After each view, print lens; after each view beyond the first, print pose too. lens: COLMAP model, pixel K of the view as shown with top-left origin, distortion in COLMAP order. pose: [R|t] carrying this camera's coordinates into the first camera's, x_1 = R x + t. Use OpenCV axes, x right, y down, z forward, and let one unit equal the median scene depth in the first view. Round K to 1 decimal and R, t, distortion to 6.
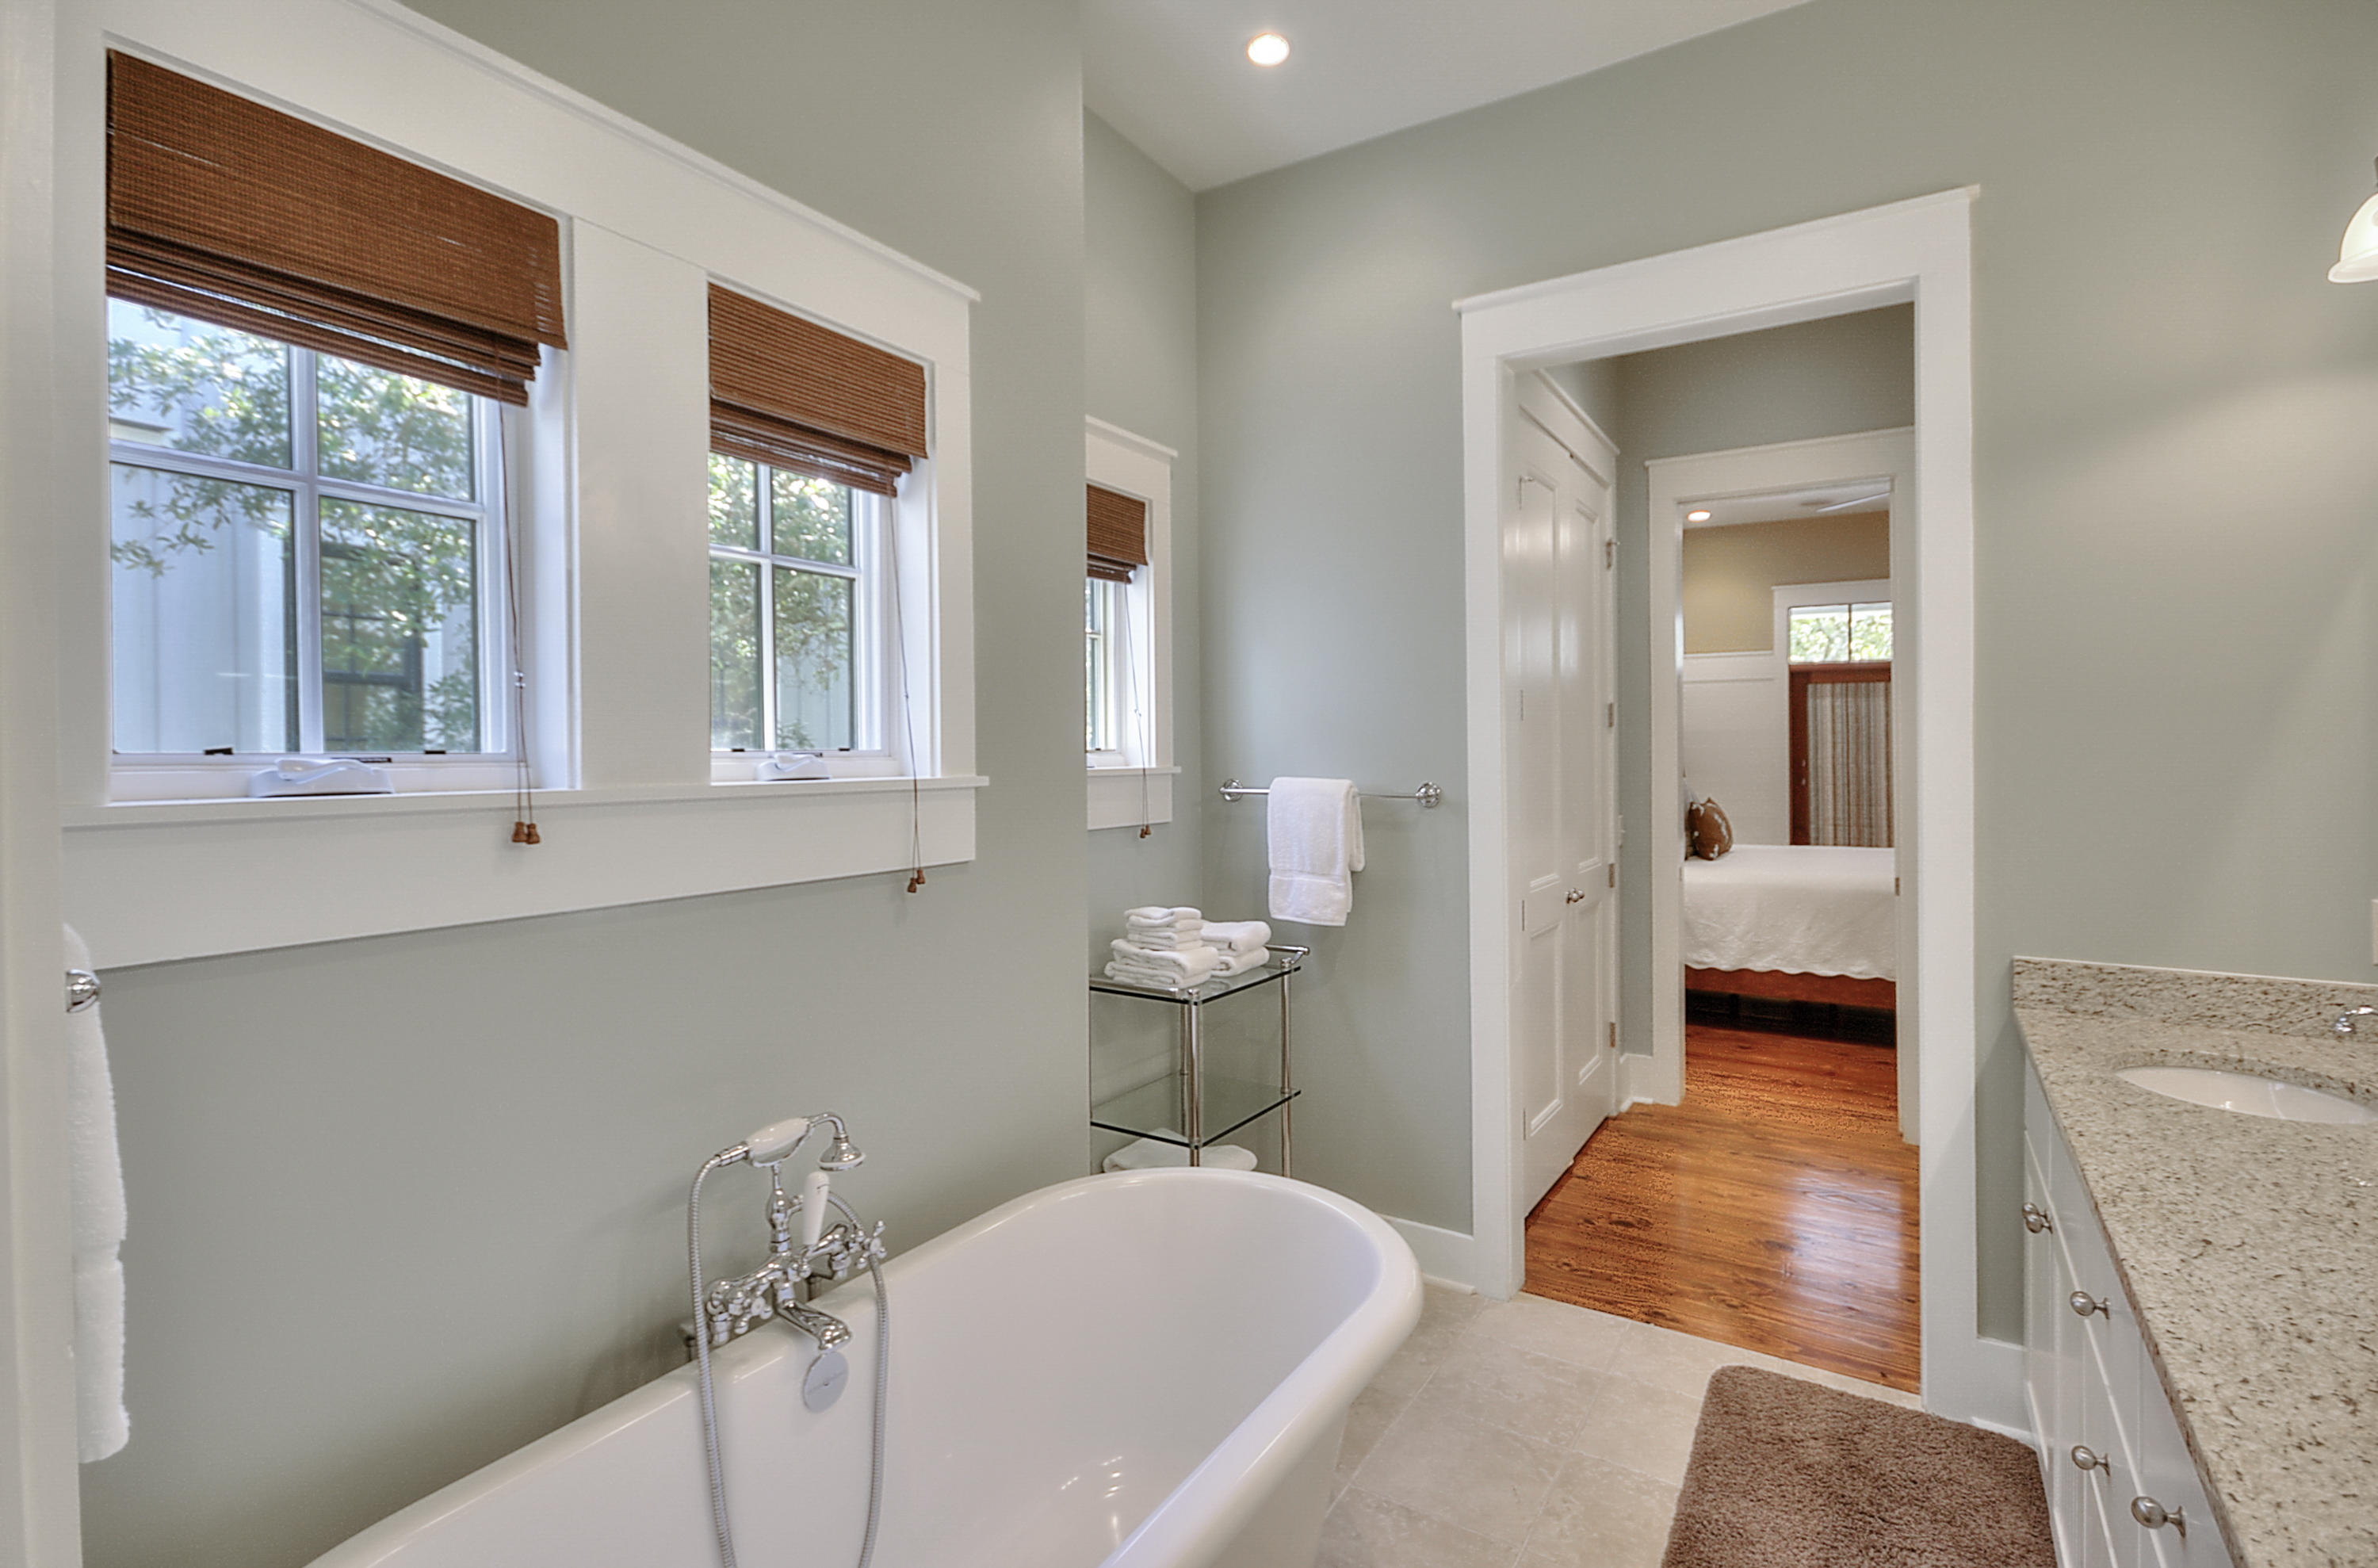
lens RADIAL K [[1123.4, 0, 1172.7], [0, 1123.4, 758.9], [0, 0, 1]] dist [0.005092, -0.002467]
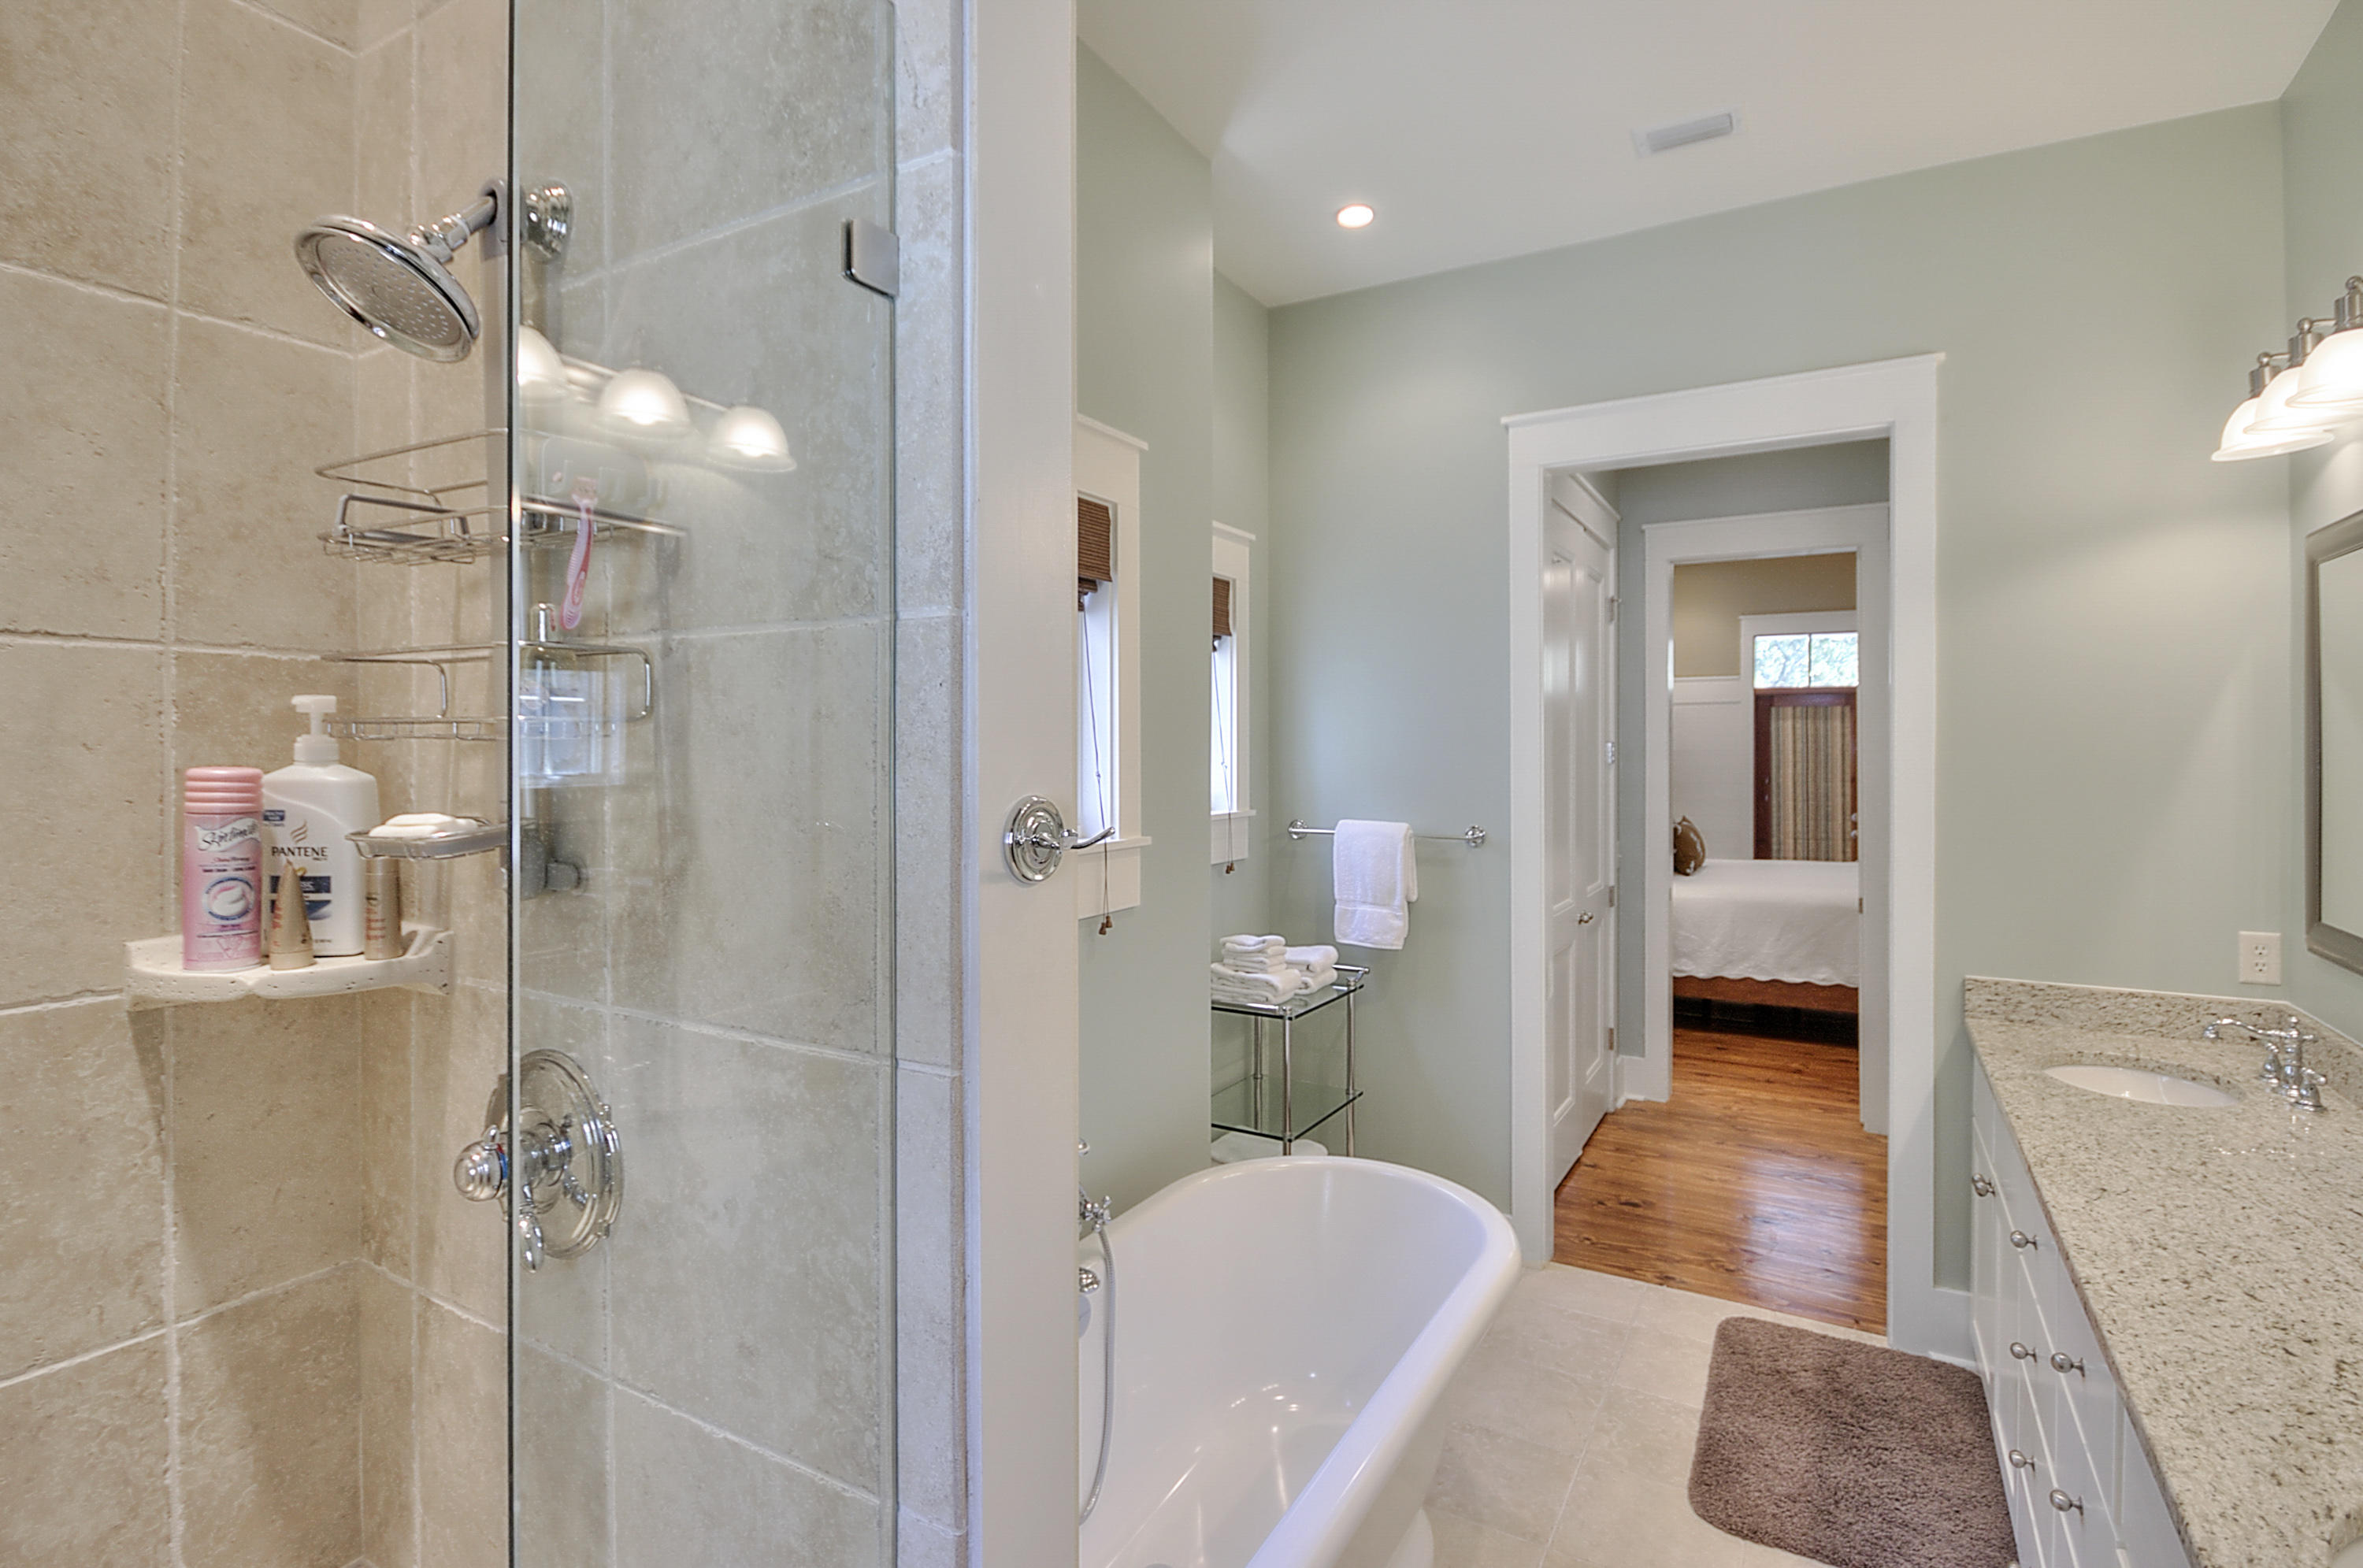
lens RADIAL K [[1116.2, 0, 1192.0], [0, 1116.2, 774.5], [0, 0, 1]] dist [0.005092, -0.002467]
pose [[0.999065, 0.000307, 0.043238, -0.132075], [-0.000674, 0.999964, 0.008473, -0.047945], [-0.043234, -0.008494, 0.999029, -0.160696]]
